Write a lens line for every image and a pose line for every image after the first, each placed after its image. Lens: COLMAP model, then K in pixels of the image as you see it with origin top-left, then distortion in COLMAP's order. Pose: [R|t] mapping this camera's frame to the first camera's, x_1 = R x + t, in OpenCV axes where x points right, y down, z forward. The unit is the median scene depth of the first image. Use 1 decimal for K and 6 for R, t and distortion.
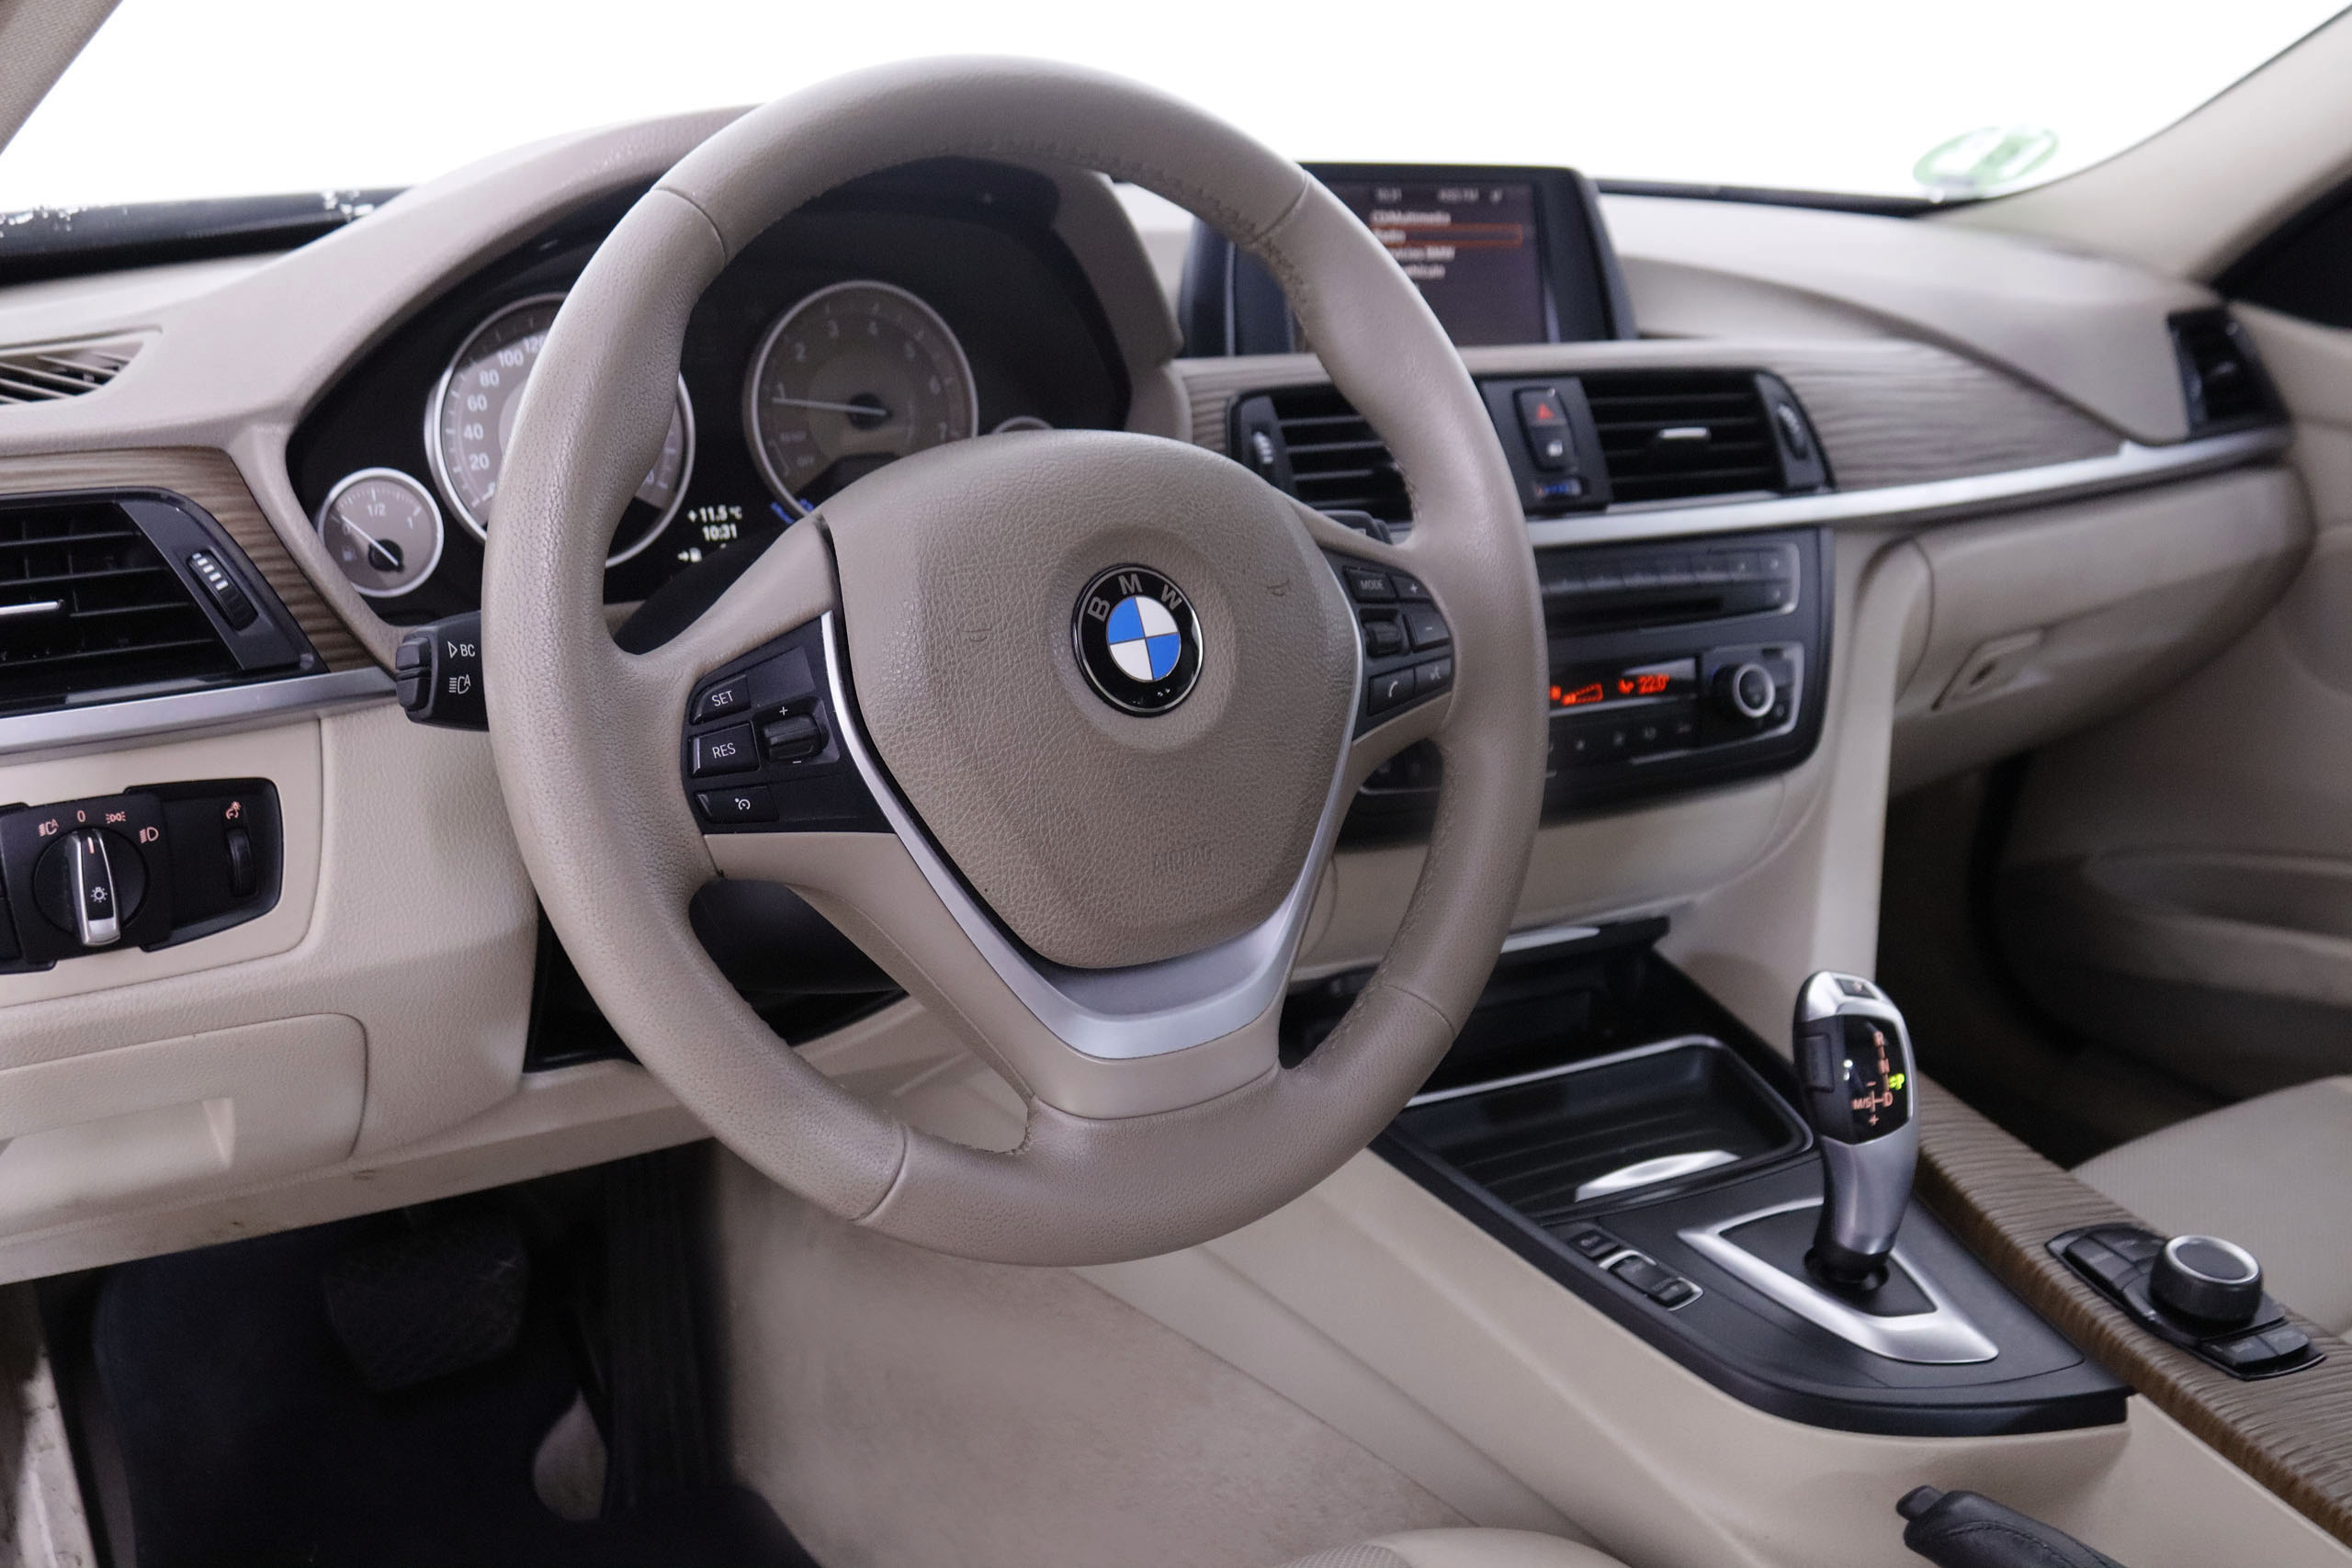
lens RADIAL K [[2528.6, 0, 1176.0], [0, 2528.6, 784.0], [0, 0, 1]] dist [-0.087566, 0.029810]
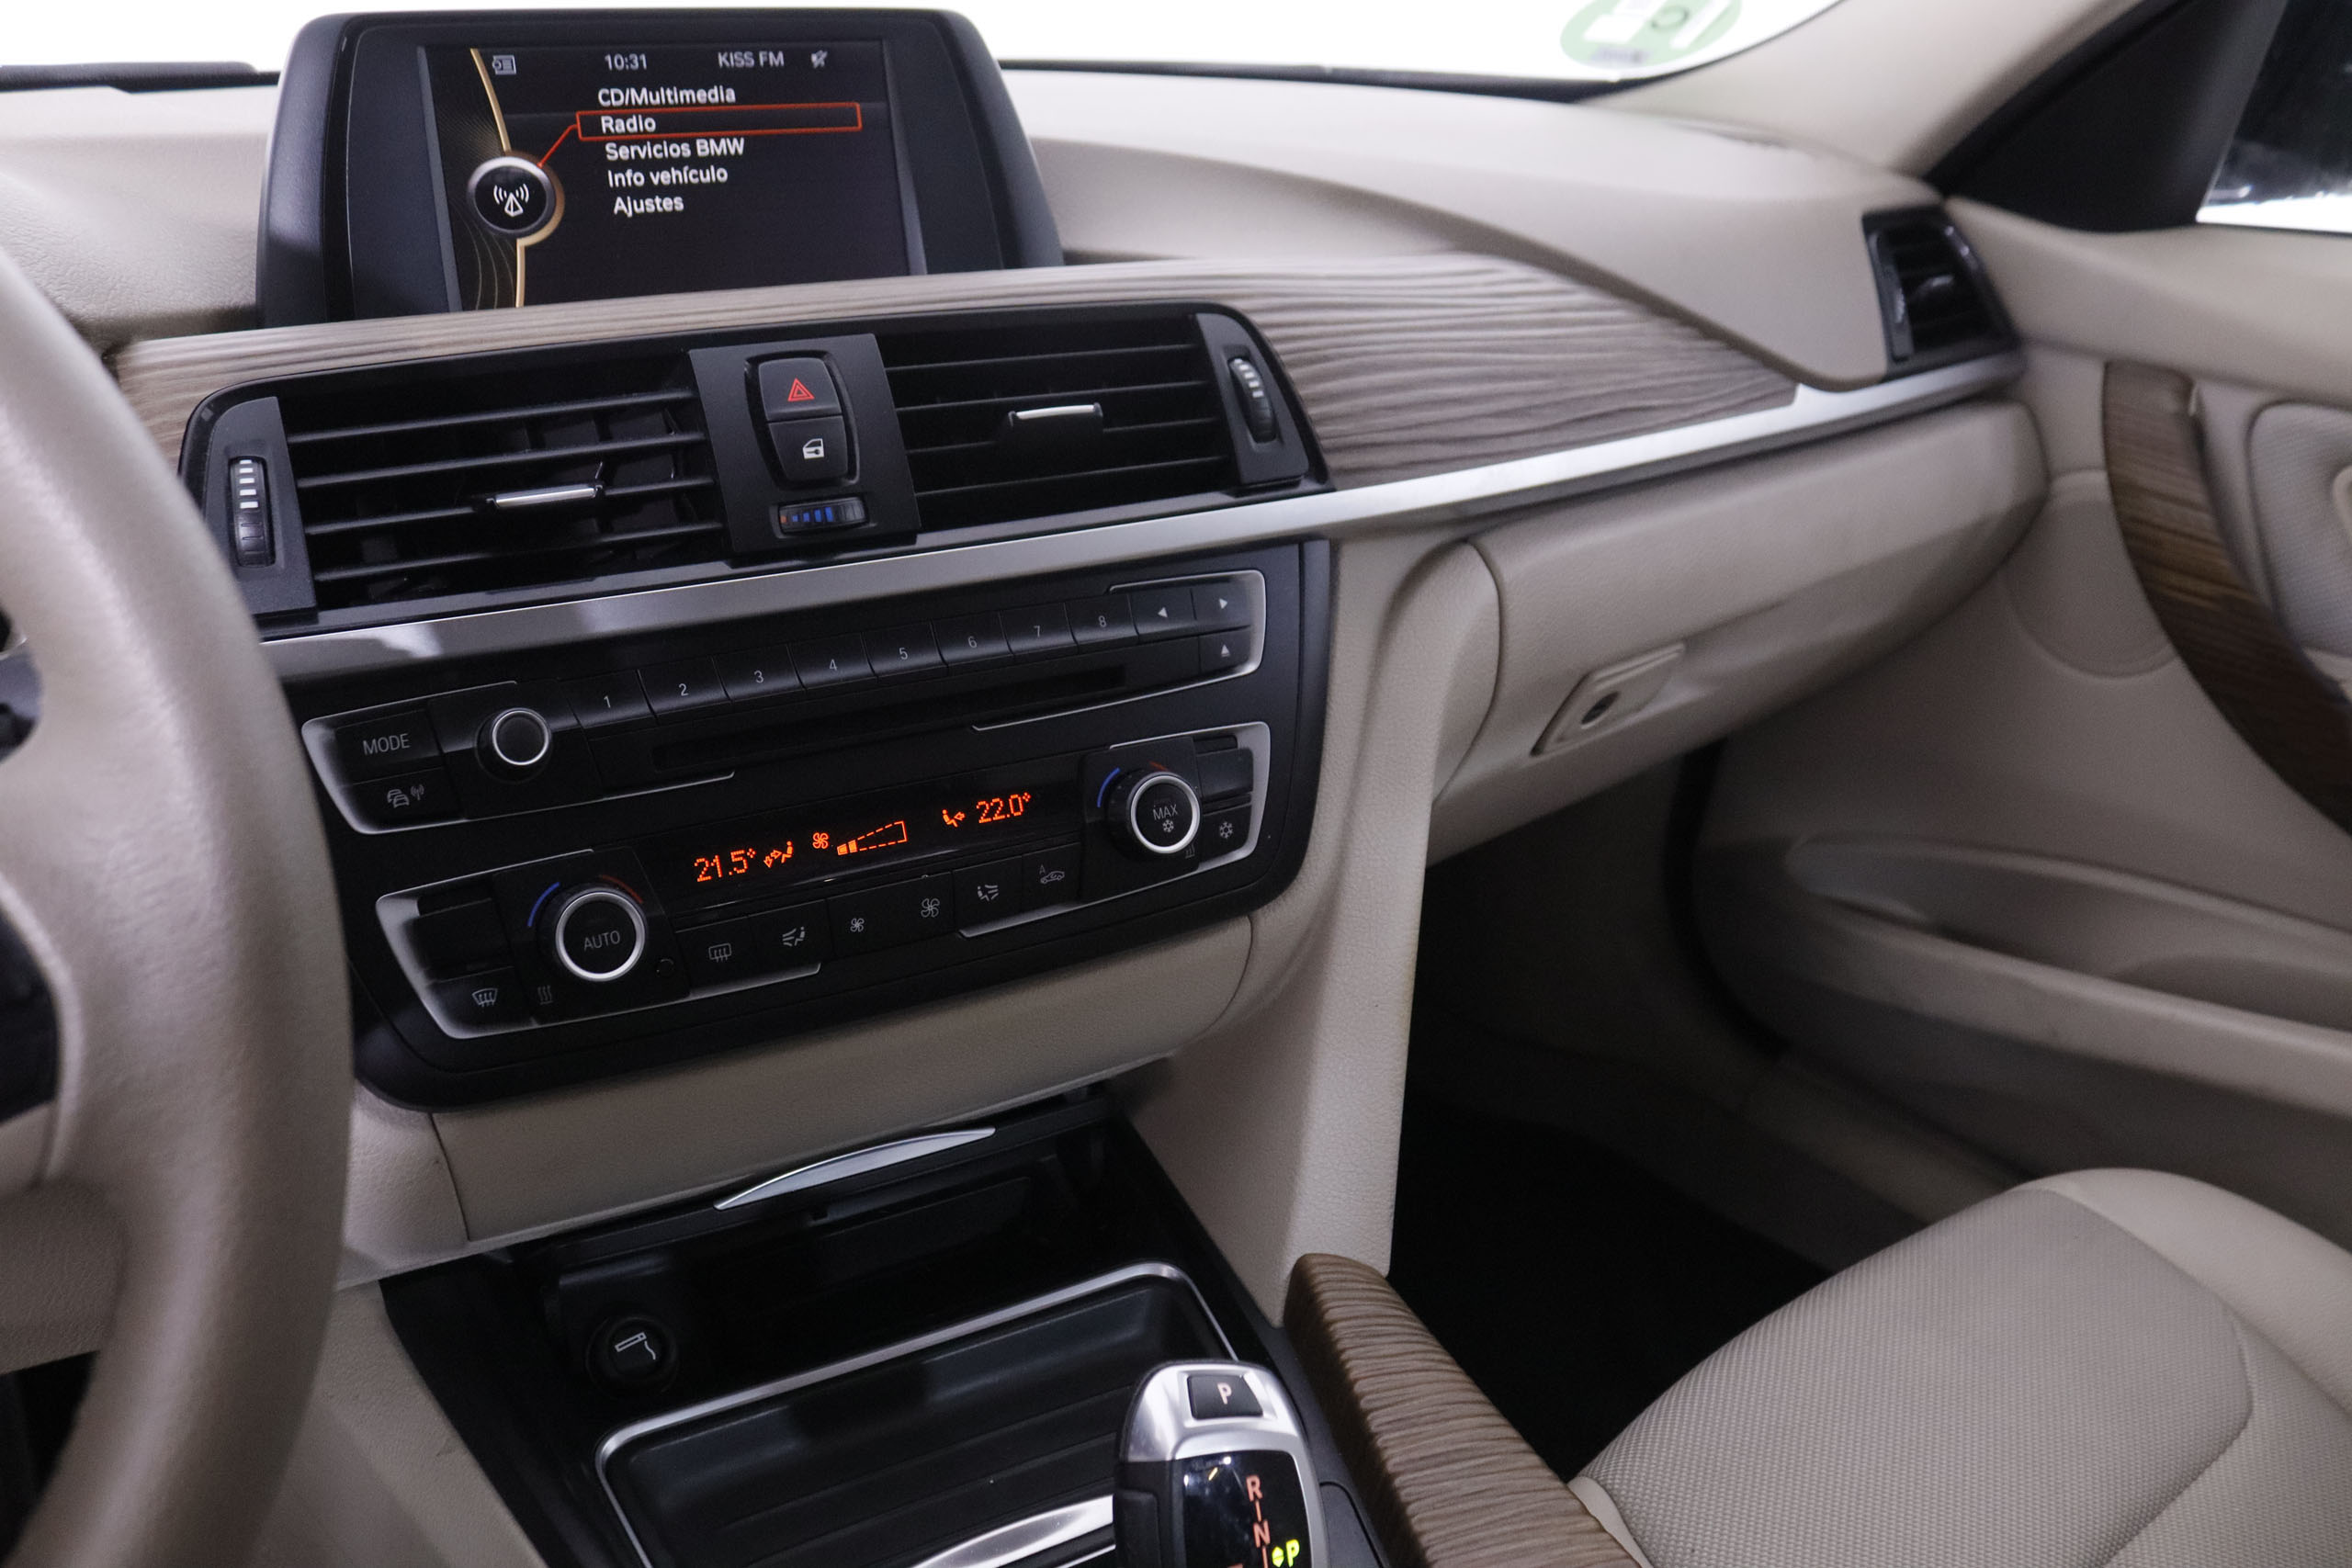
lens RADIAL K [[1935.6, 0, 1153.9], [0, 1935.6, 784.3], [0, 0, 1]] dist [-0.155395, 0.108184]
pose [[0.999632, -0.018622, -0.019712, 0.227235], [0.020409, 0.995291, 0.094761, -0.087901], [0.017854, -0.095128, 0.995305, 0.487144]]
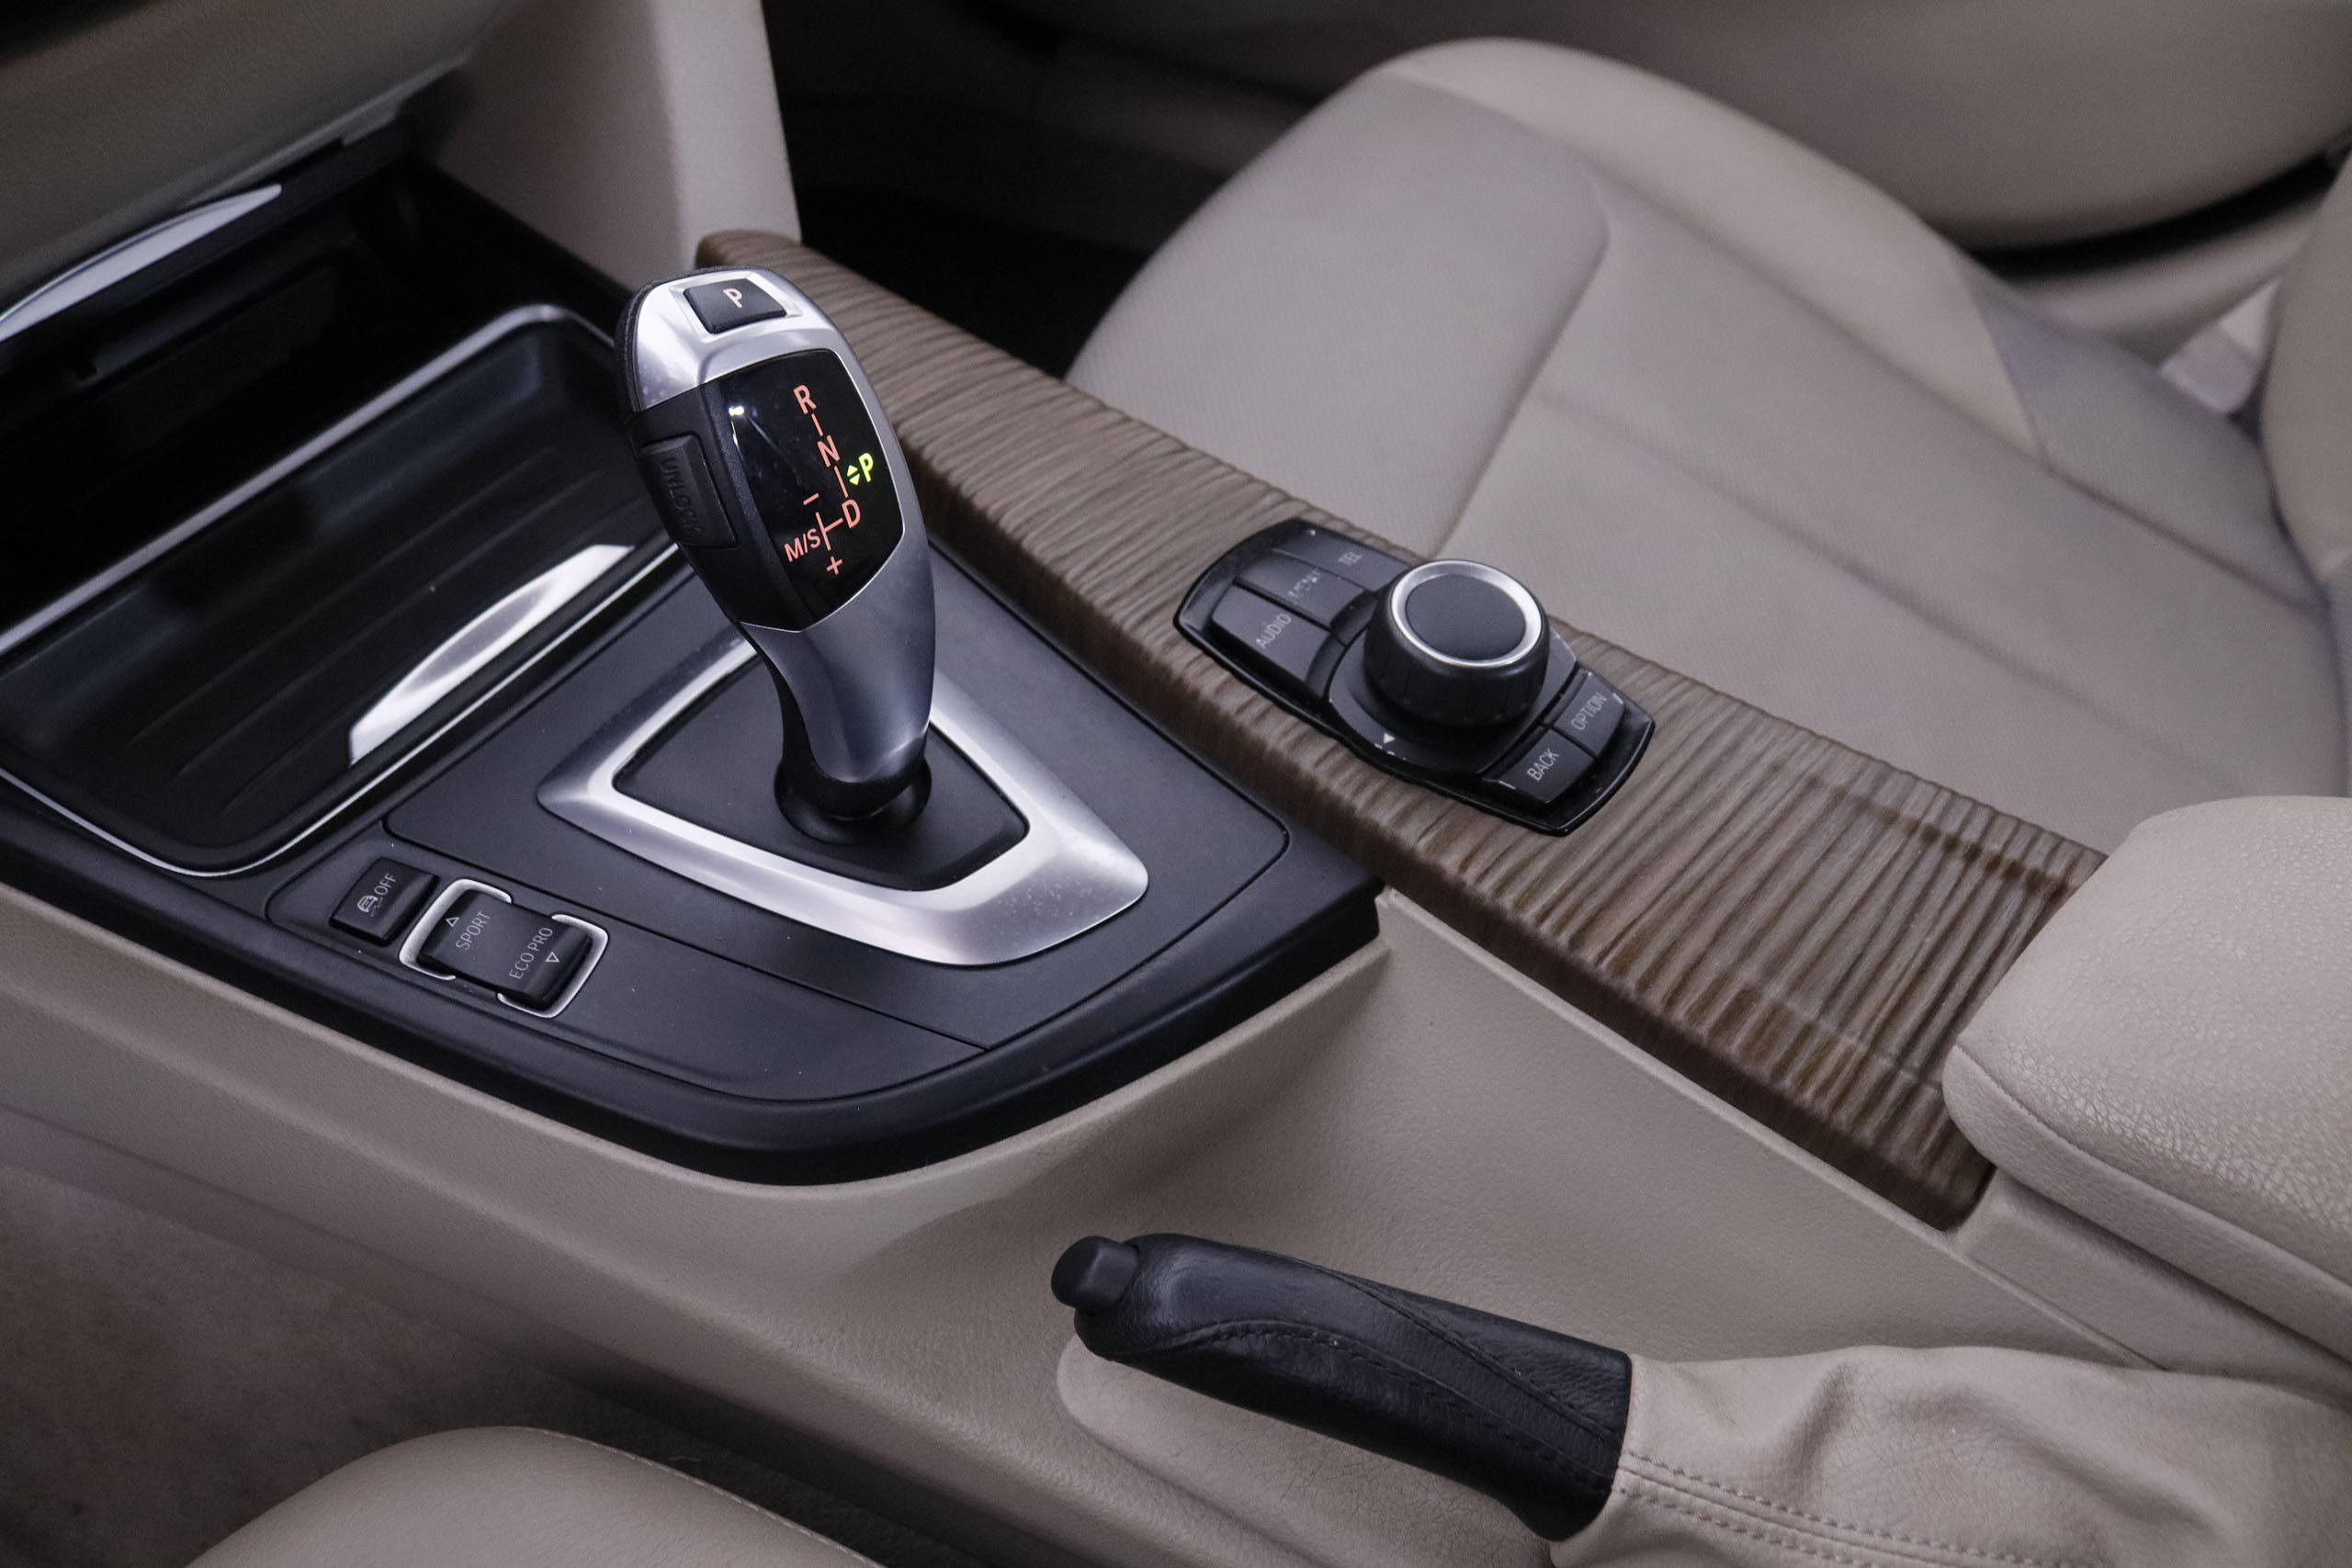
lens RADIAL K [[1935.6, 0, 1153.9], [0, 1935.6, 784.3], [0, 0, 1]] dist [-0.155395, 0.108184]
pose [[0.892569, -0.341682, 0.294235, 0.175788], [0.152002, 0.842338, 0.517070, -0.011870], [-0.424520, -0.416796, 0.803781, 0.551327]]
